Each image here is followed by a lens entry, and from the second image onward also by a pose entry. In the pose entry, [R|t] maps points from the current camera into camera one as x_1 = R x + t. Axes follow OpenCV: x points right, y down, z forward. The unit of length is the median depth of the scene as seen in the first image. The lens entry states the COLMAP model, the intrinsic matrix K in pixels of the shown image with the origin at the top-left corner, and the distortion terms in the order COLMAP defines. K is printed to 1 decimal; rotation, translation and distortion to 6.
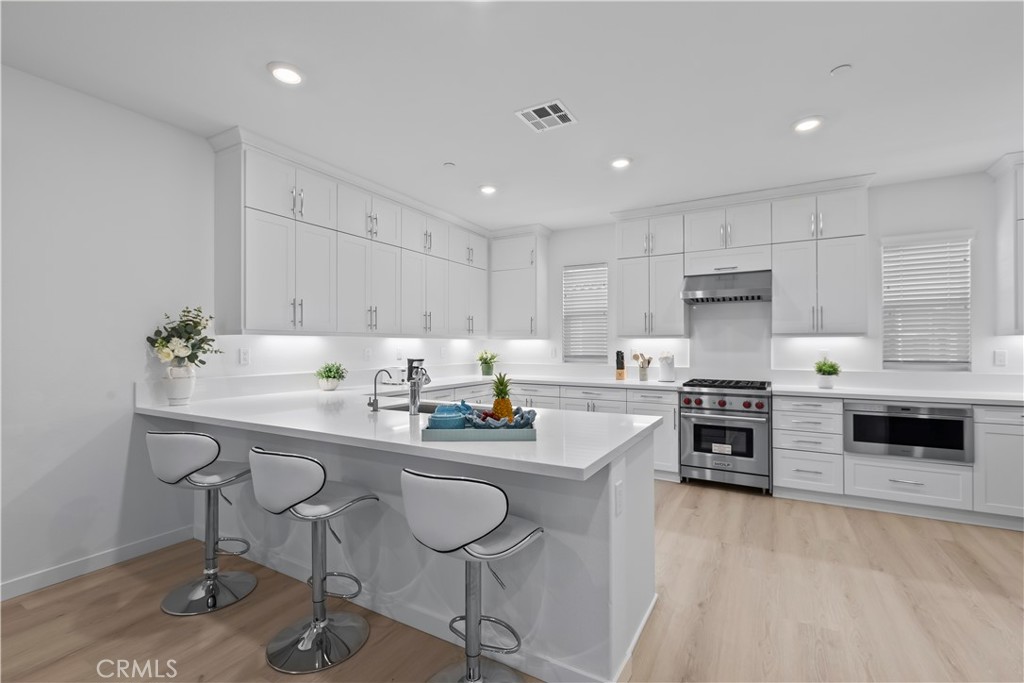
lens RADIAL K [[449.1, 0, 524.6], [0, 449.1, 345.7], [0, 0, 1]] dist [0.000422, -0.000355]
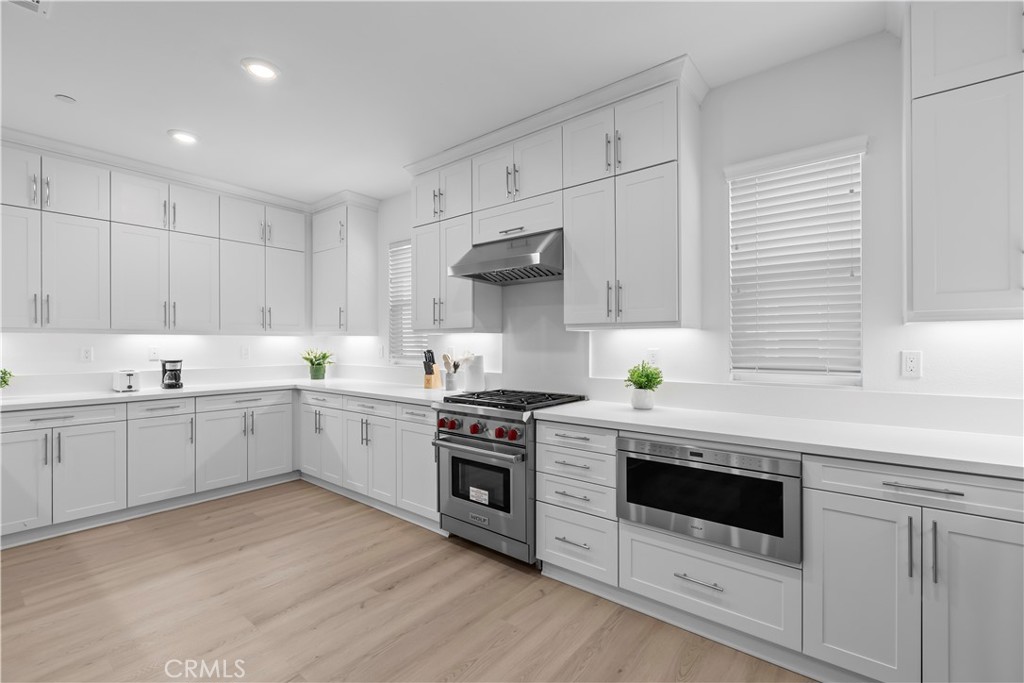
lens RADIAL K [[449.1, 0, 524.6], [0, 449.1, 345.7], [0, 0, 1]] dist [0.000422, -0.000355]
pose [[0.987381, -0.000572, -0.158363, 0.618280], [0.001390, 0.999986, 0.005052, 0.000898], [0.158358, -0.005208, 0.987368, 0.346733]]
